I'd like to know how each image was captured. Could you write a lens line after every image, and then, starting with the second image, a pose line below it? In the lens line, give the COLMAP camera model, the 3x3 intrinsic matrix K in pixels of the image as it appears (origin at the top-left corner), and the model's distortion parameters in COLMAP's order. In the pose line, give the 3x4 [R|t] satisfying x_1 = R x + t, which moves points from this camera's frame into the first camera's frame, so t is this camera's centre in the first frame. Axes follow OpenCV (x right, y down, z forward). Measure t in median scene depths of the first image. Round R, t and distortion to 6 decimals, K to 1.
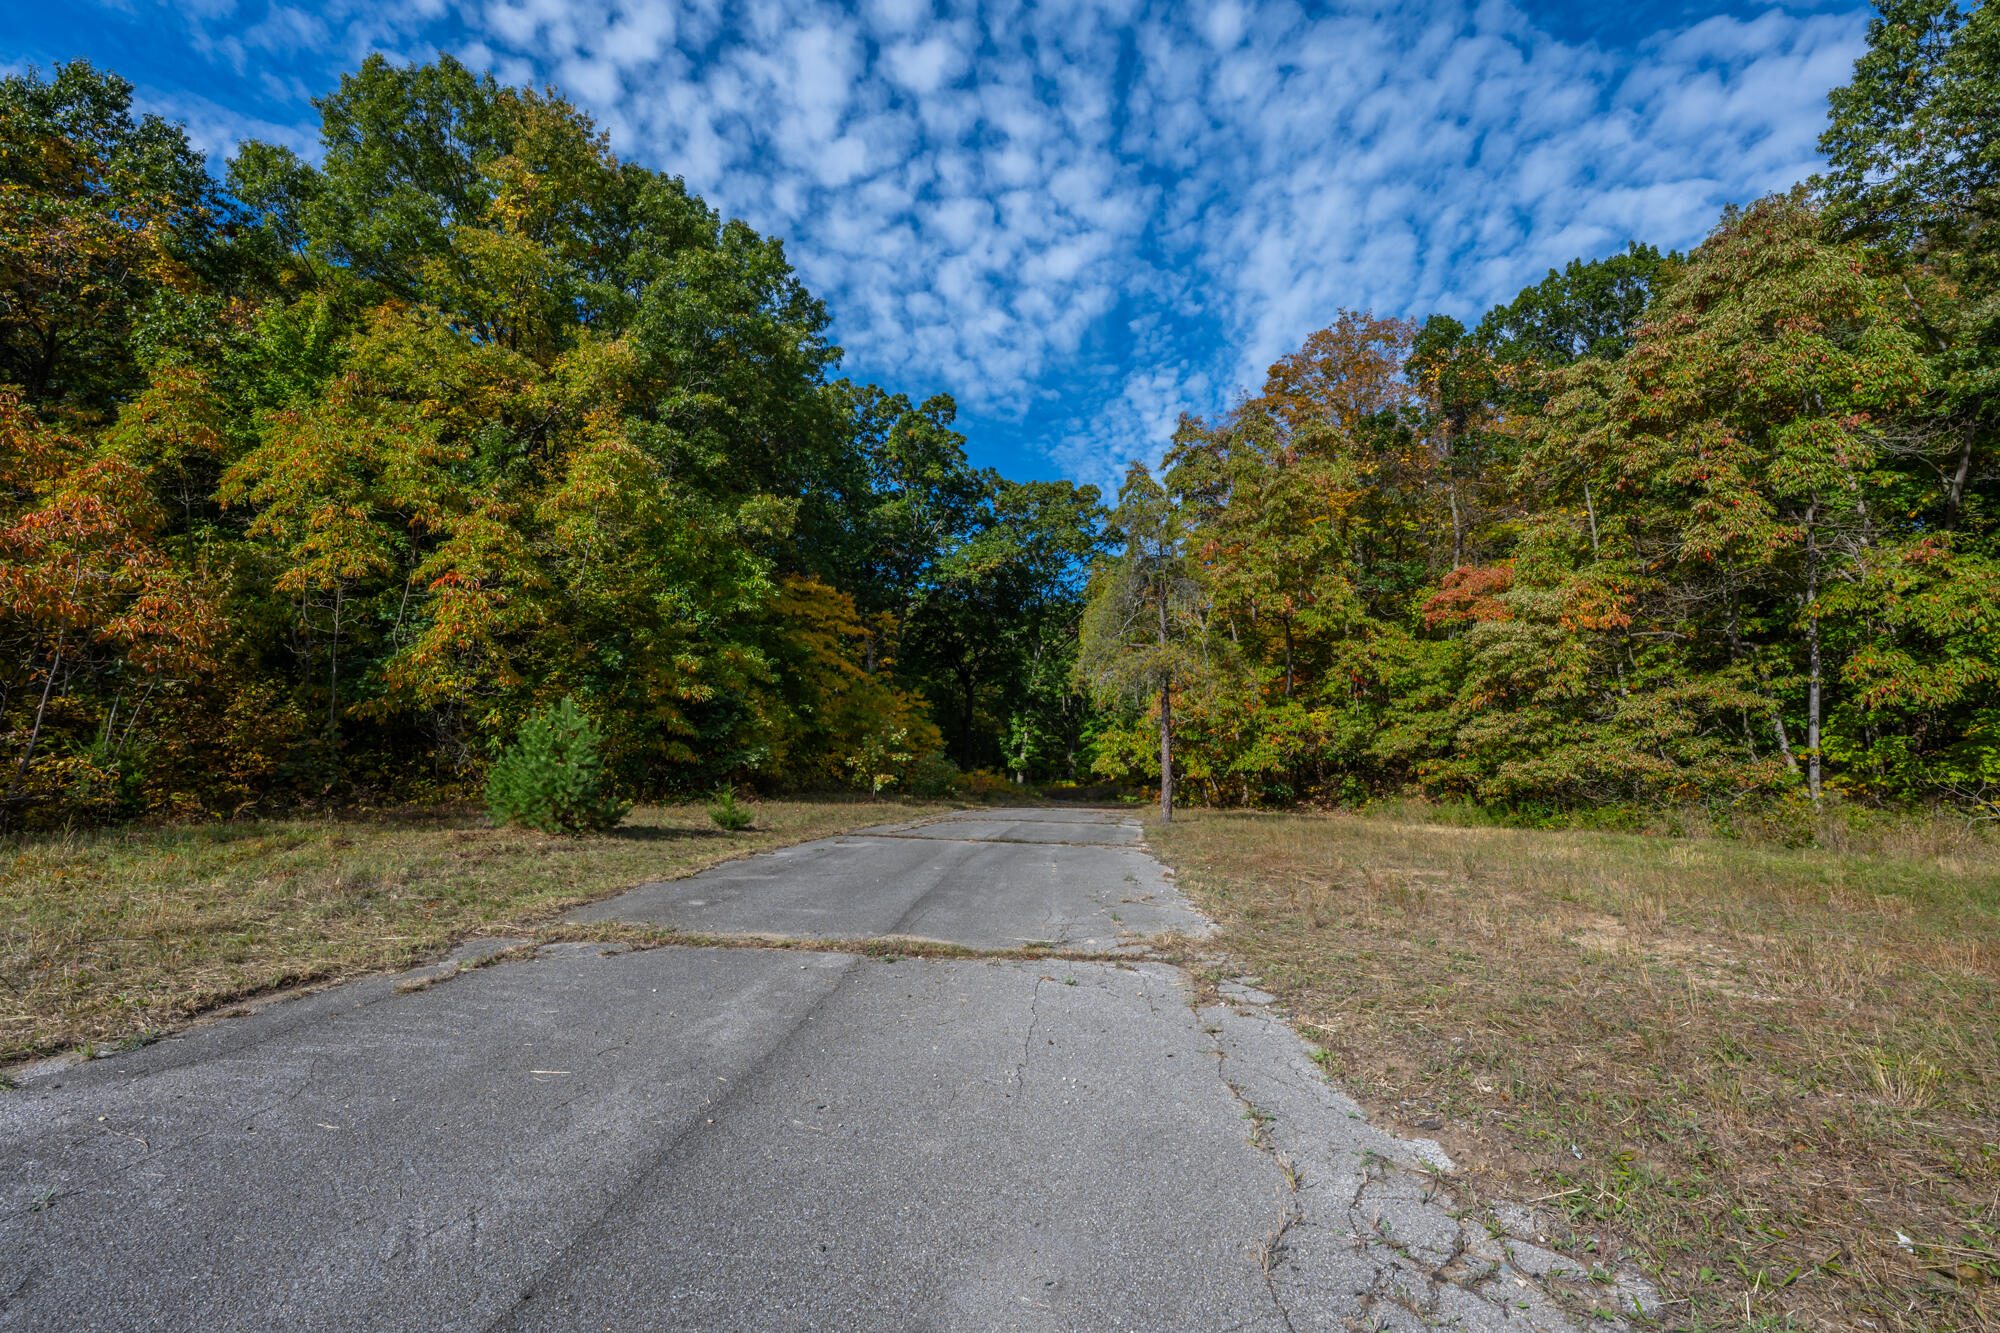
lens RADIAL K [[857.4, 0, 1005.2], [0, 857.4, 653.5], [0, 0, 1]] dist [0.001290, -0.000009]
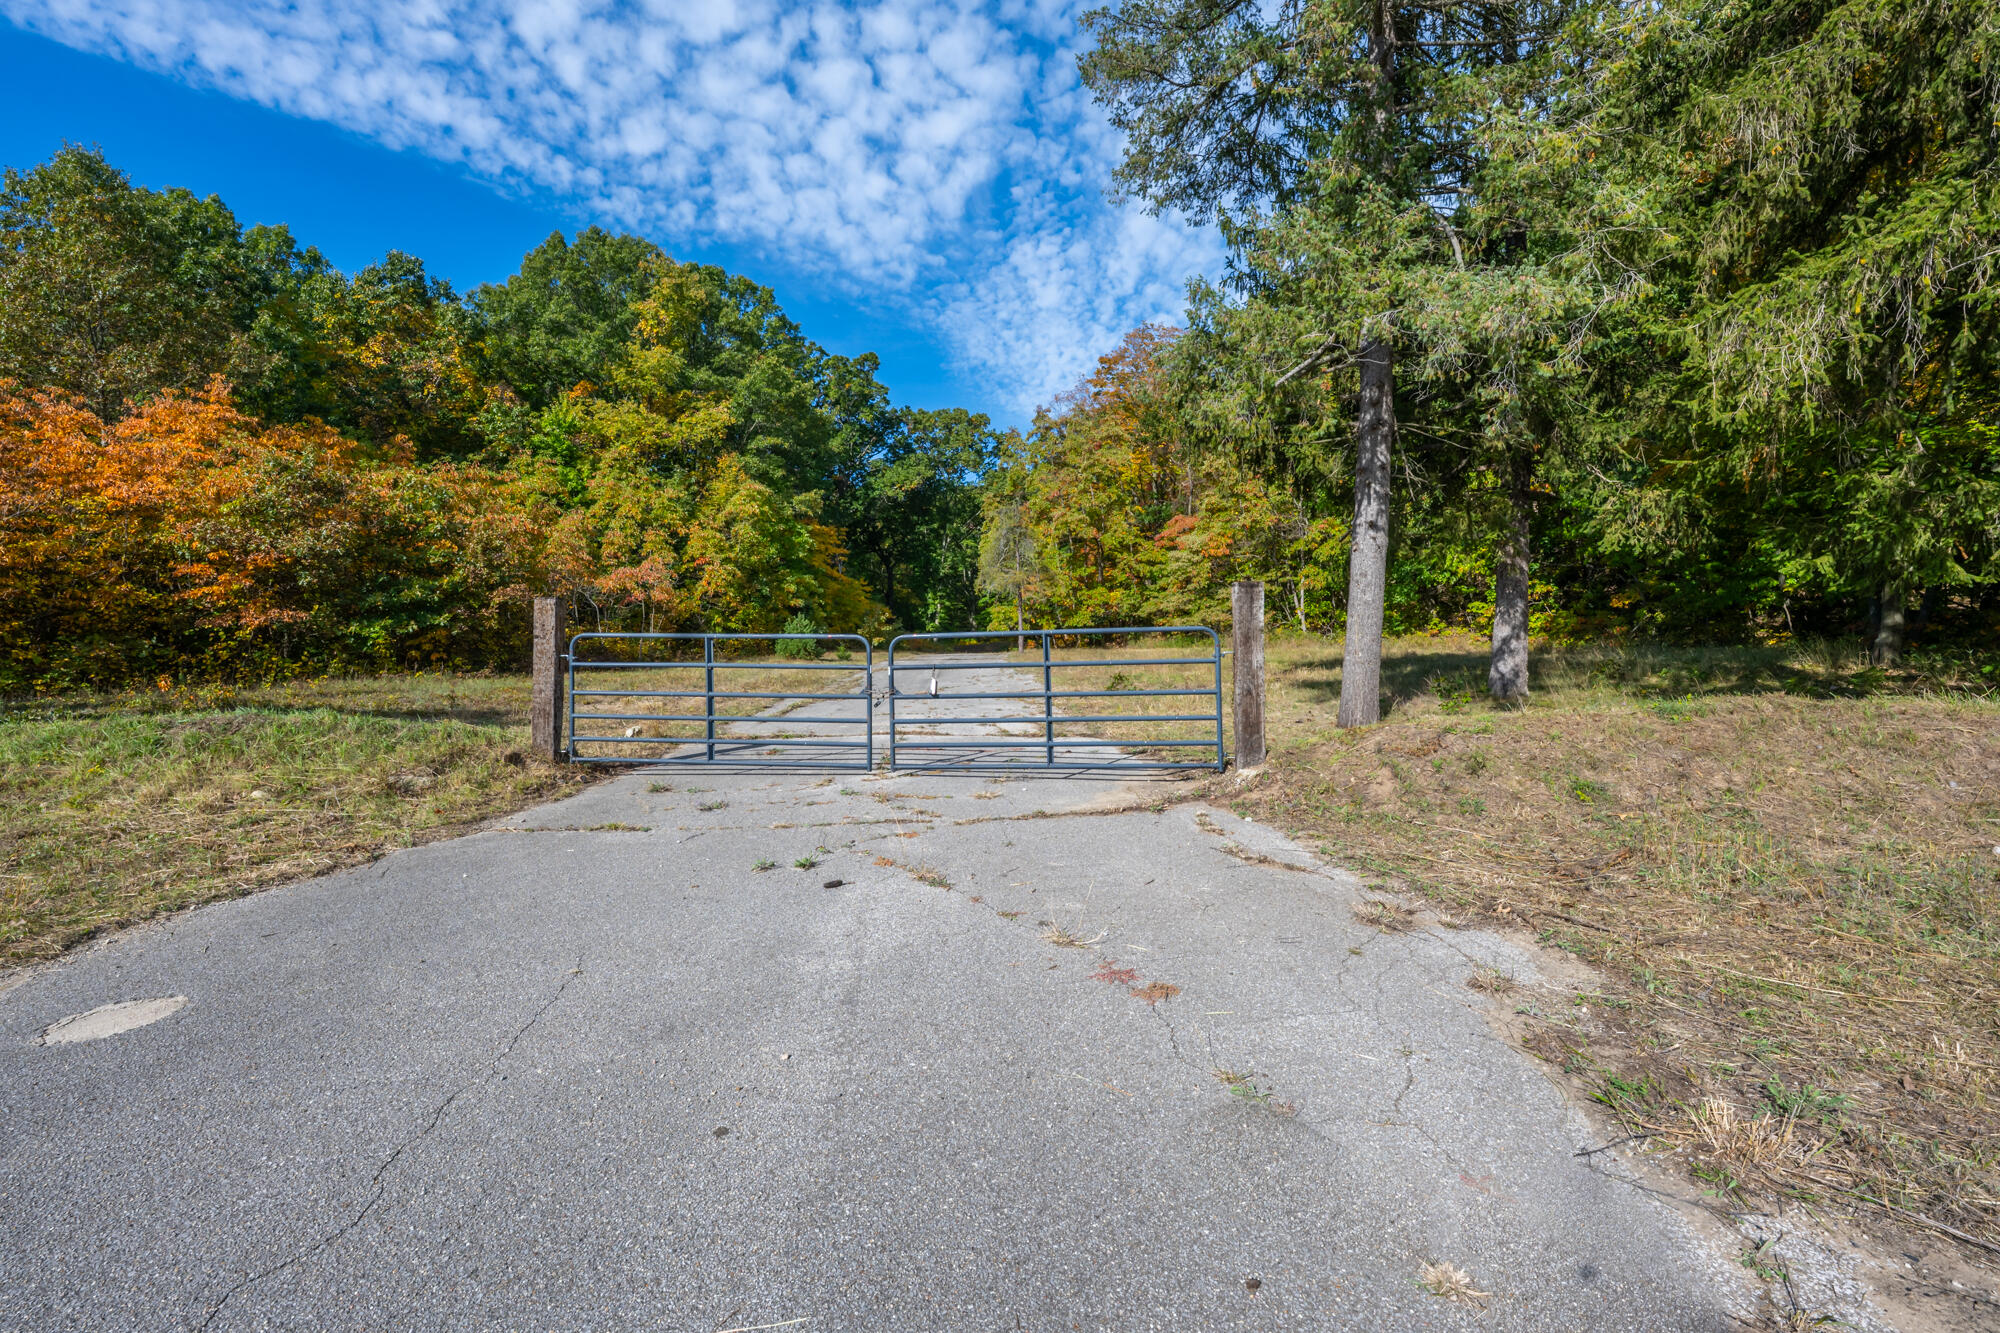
lens RADIAL K [[857.4, 0, 999.6], [0, 857.4, 659.8], [0, 0, 1]] dist [0.001290, -0.000009]
pose [[0.992772, -0.051334, 0.108483, -0.009825], [0.032360, 0.984926, 0.169919, -0.014278], [-0.115571, -0.165181, 0.979469, -0.101845]]
